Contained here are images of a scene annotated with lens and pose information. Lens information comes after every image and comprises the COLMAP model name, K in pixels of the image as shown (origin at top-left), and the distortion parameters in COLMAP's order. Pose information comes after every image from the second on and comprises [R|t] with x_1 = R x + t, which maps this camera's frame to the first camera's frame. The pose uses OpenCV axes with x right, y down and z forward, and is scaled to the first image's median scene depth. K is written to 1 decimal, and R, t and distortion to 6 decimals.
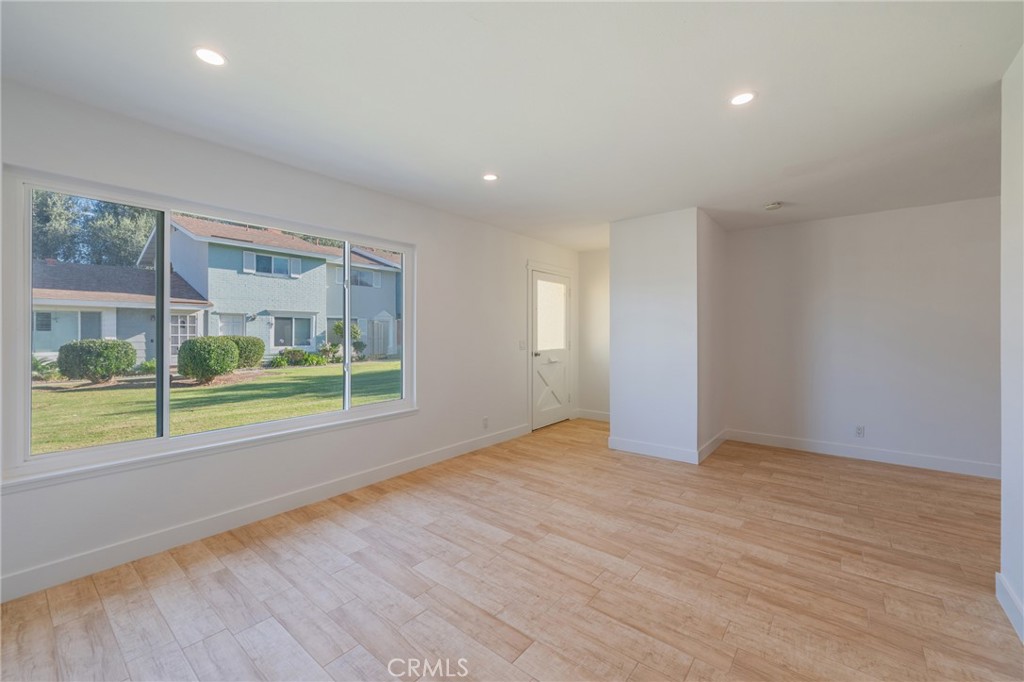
lens RADIAL K [[413.4, 0, 509.3], [0, 413.4, 337.1], [0, 0, 1]] dist [-0.000239, -0.001170]
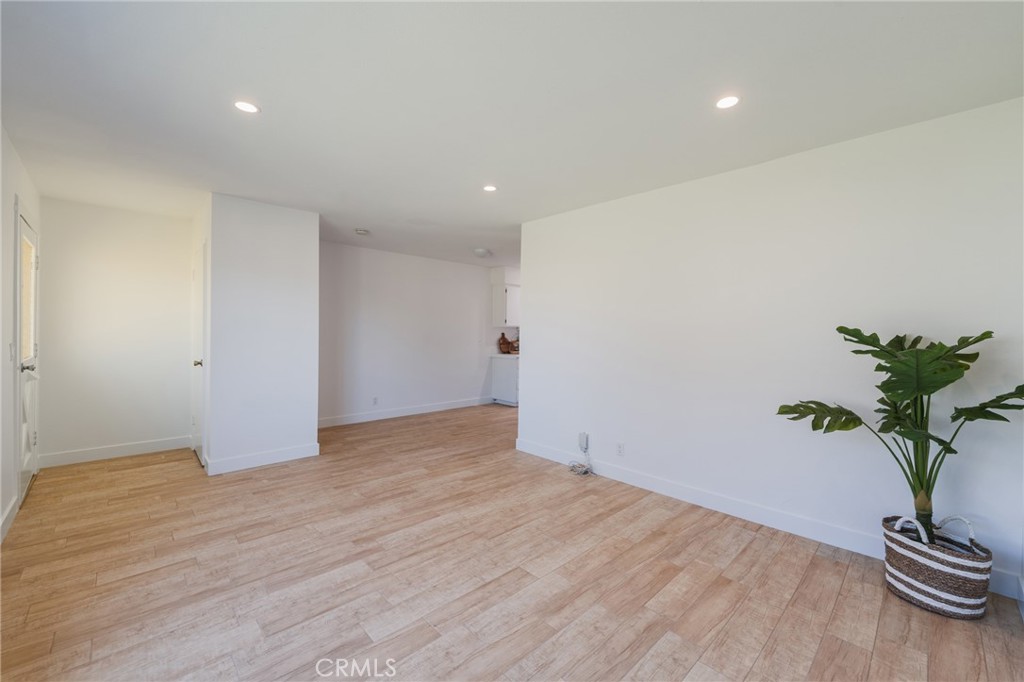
lens RADIAL K [[413.4, 0, 511.0], [0, 413.4, 336.5], [0, 0, 1]] dist [-0.000239, -0.001170]
pose [[0.124370, -0.006684, 0.992213, -0.832606], [0.001274, 0.999978, 0.006577, -0.006812], [-0.992235, 0.000447, 0.124376, 0.573360]]
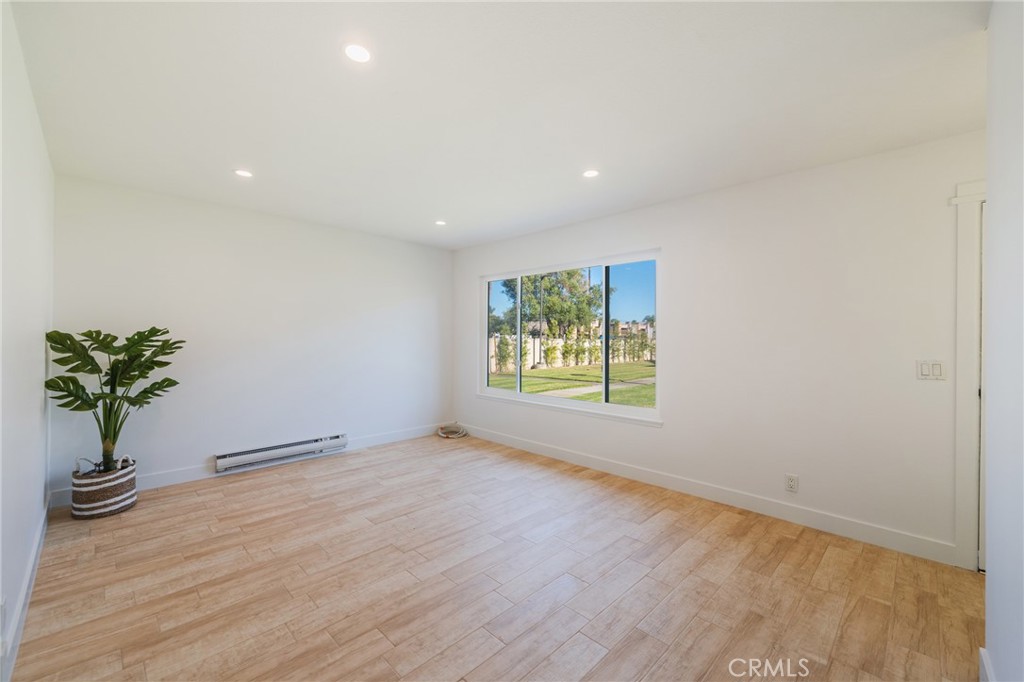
lens RADIAL K [[413.4, 0, 514.6], [0, 413.4, 335.2], [0, 0, 1]] dist [-0.000239, -0.001170]
pose [[-0.094366, -0.006864, -0.995514, 1.098643], [-0.021549, 0.999756, -0.004851, -0.014765], [0.995304, 0.020995, -0.094491, 1.125935]]
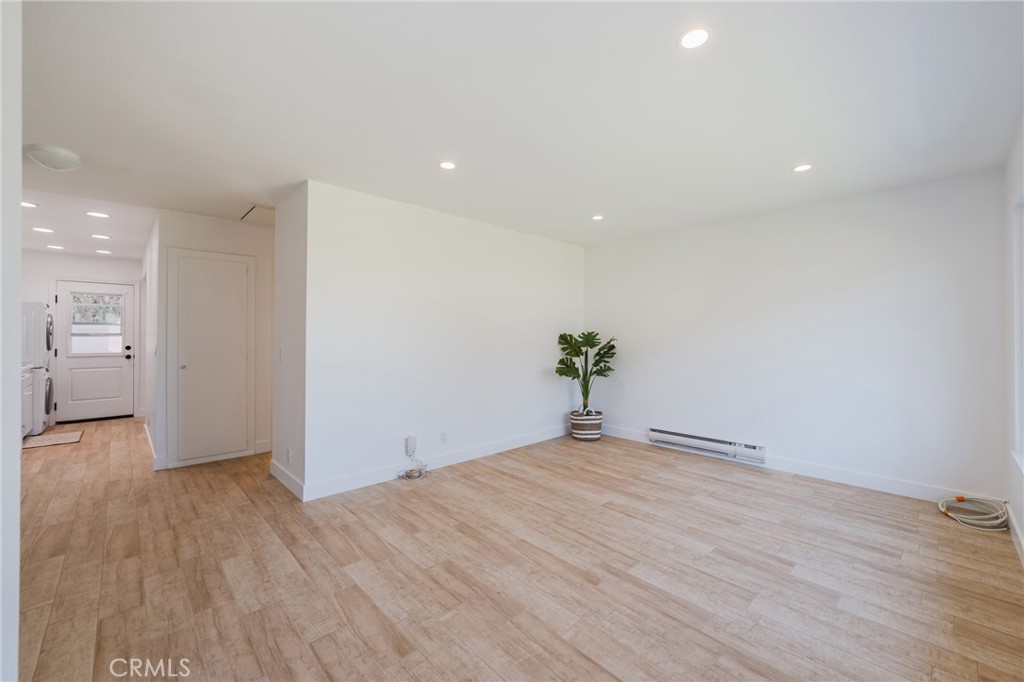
lens RADIAL K [[413.4, 0, 511.3], [0, 413.4, 339.7], [0, 0, 1]] dist [-0.000239, -0.001170]
pose [[-0.991110, -0.002713, 0.133016, 0.139627], [0.000531, 0.999703, 0.024344, -0.025270], [-0.133043, 0.024199, -0.990815, 1.887003]]
